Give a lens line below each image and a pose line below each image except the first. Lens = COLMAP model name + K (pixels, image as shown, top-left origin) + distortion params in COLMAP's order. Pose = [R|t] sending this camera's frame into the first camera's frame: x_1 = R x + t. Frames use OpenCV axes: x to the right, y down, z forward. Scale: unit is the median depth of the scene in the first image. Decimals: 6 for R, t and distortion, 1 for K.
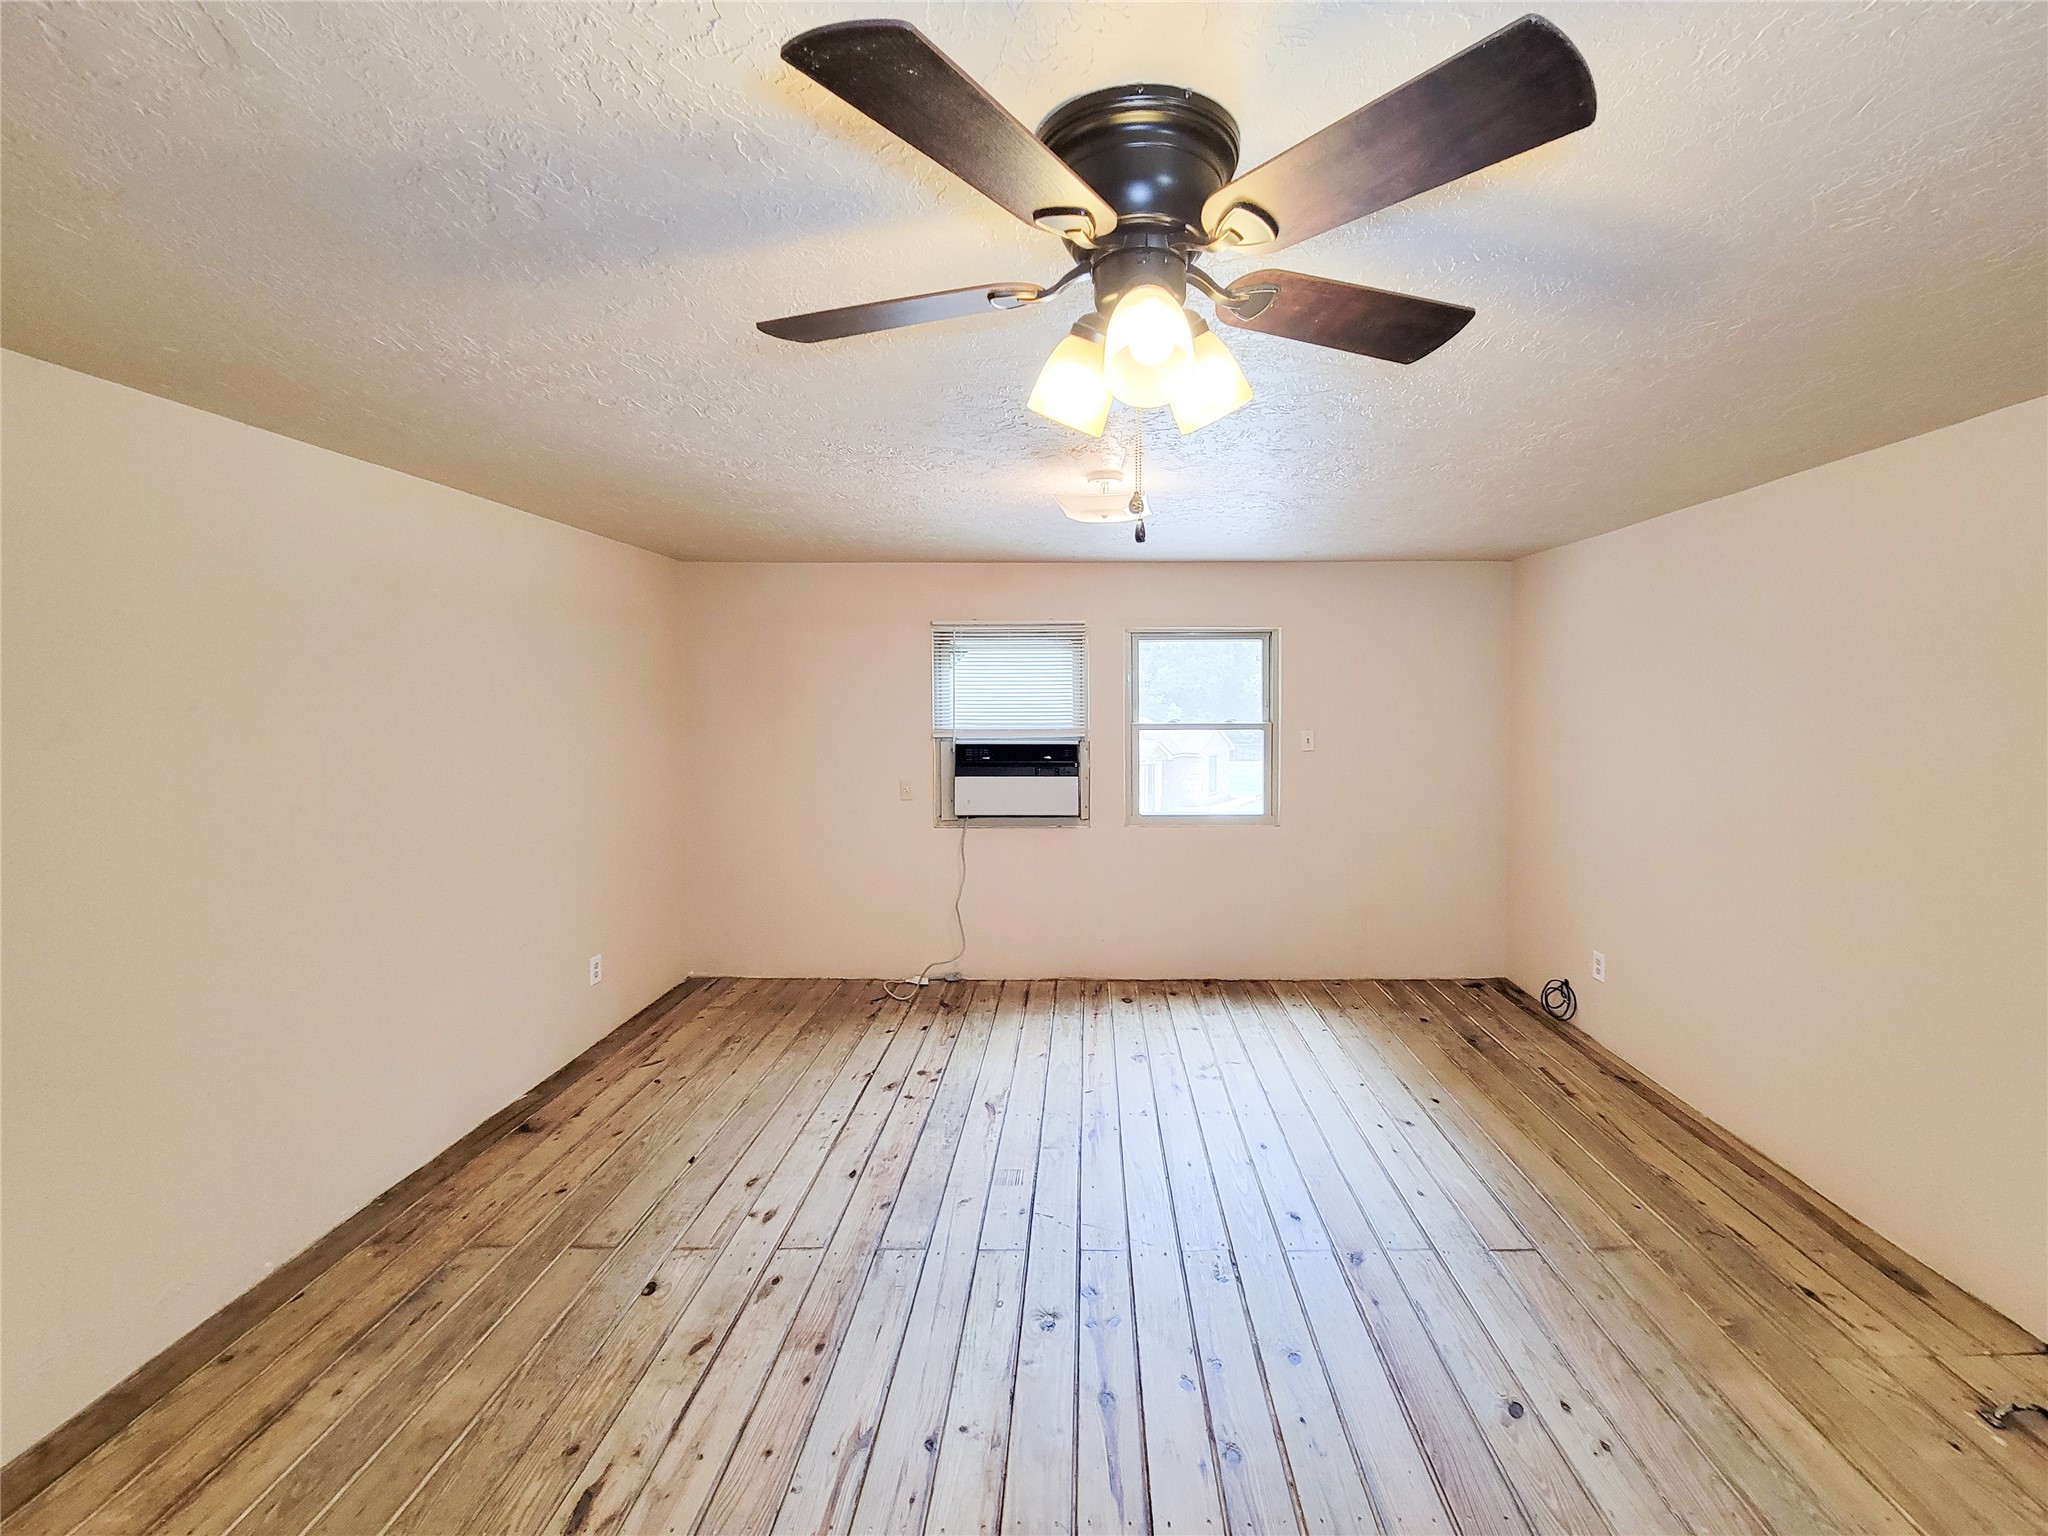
lens RADIAL K [[844.8, 0, 1102.9], [0, 844.8, 760.3], [0, 0, 1]] dist [0.000247, -0.000018]
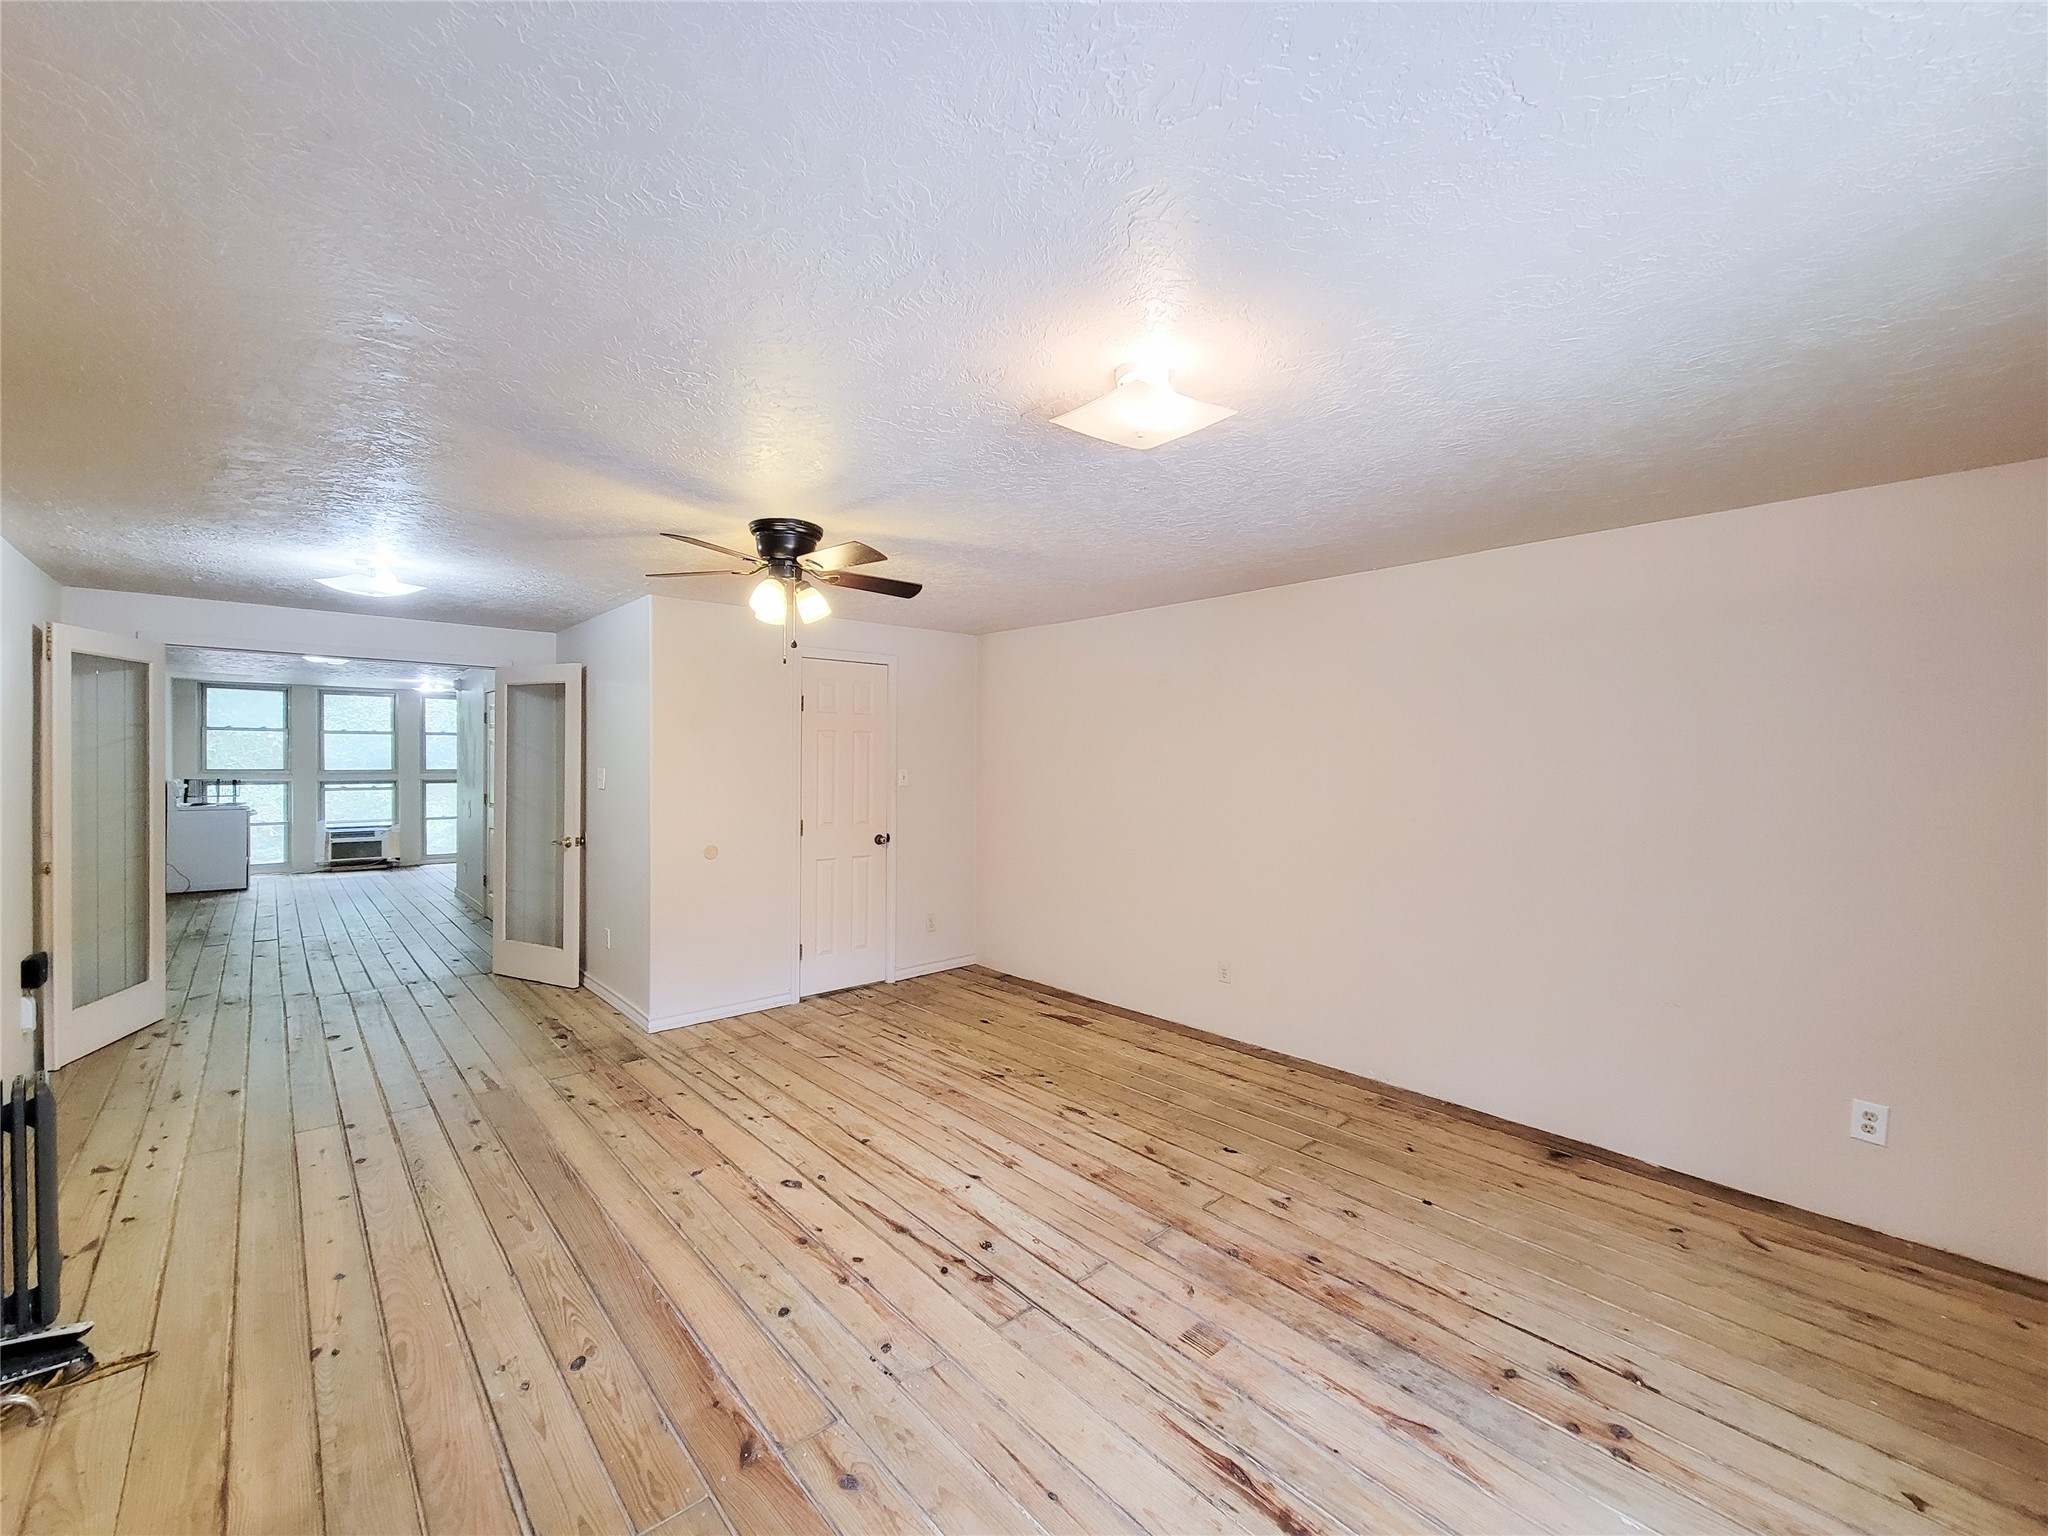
lens RADIAL K [[851.1, 0, 1005.2], [0, 851.1, 766.1], [0, 0, 1]] dist [0.000469, -0.000252]
pose [[-0.762126, -0.000051, -0.647428, 0.540636], [-0.061141, 0.995537, 0.071894, -0.067543], [0.644535, 0.094377, -0.758728, 1.461356]]
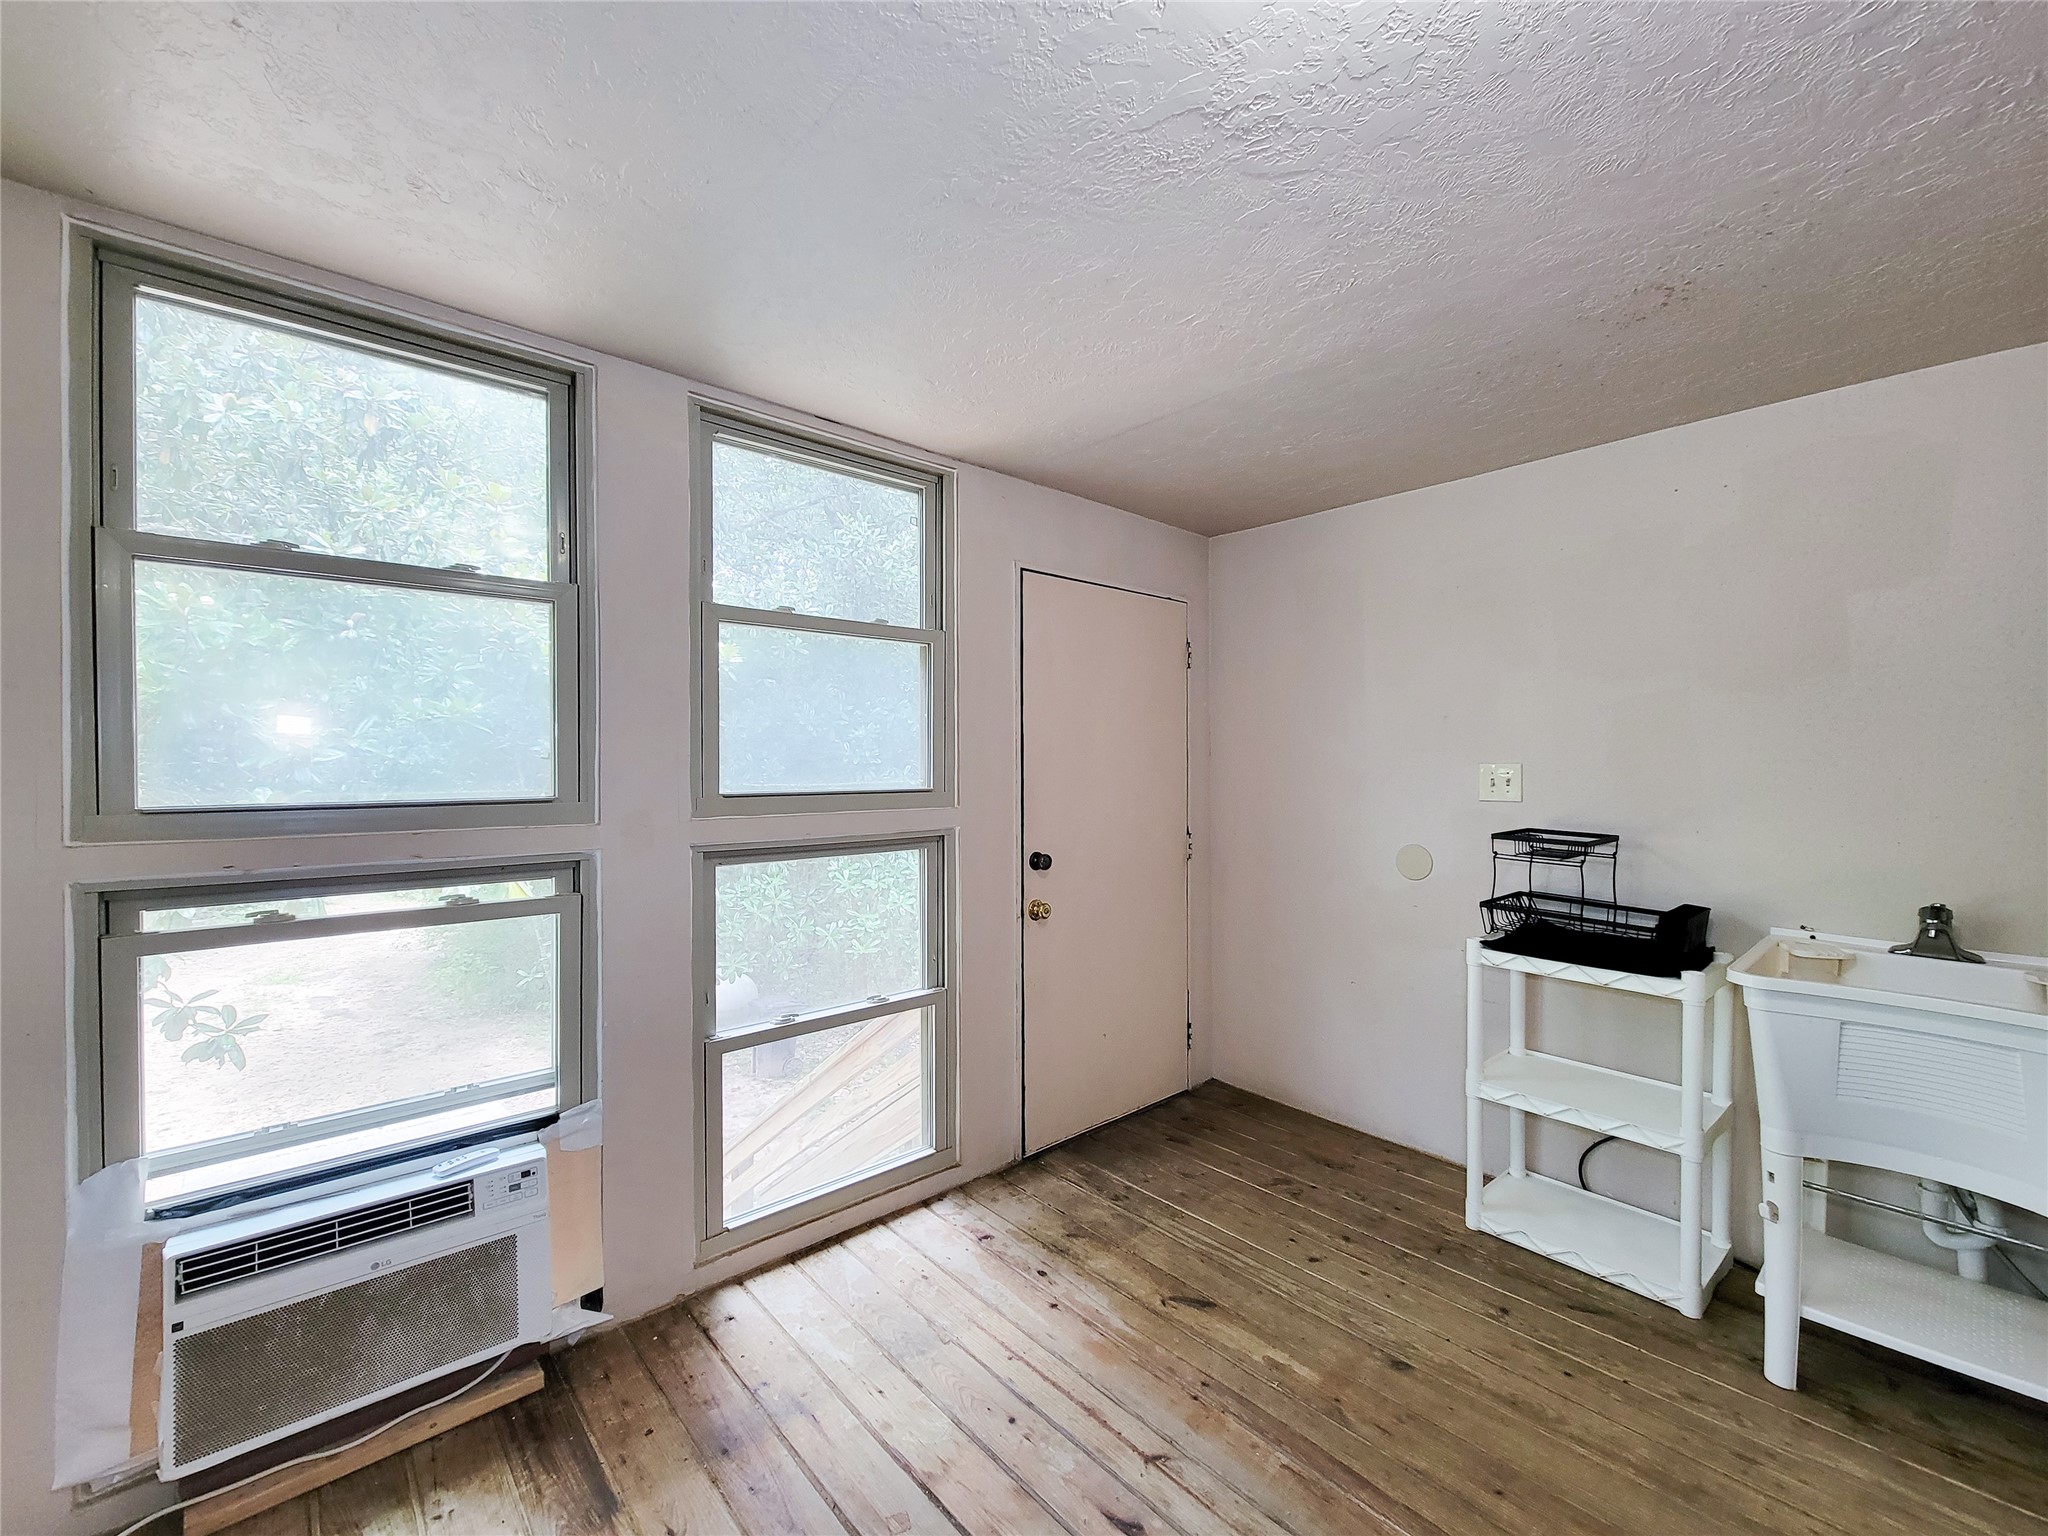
lens RADIAL K [[840.1, 0, 1029.3], [0, 840.1, 767.4], [0, 0, 1]] dist [-0.000550, -0.000890]
pose [[-0.752290, 0.000264, -0.658832, 0.321411], [-0.056983, 0.996227, 0.065465, 0.306959], [0.656363, 0.086791, -0.749436, -2.533450]]
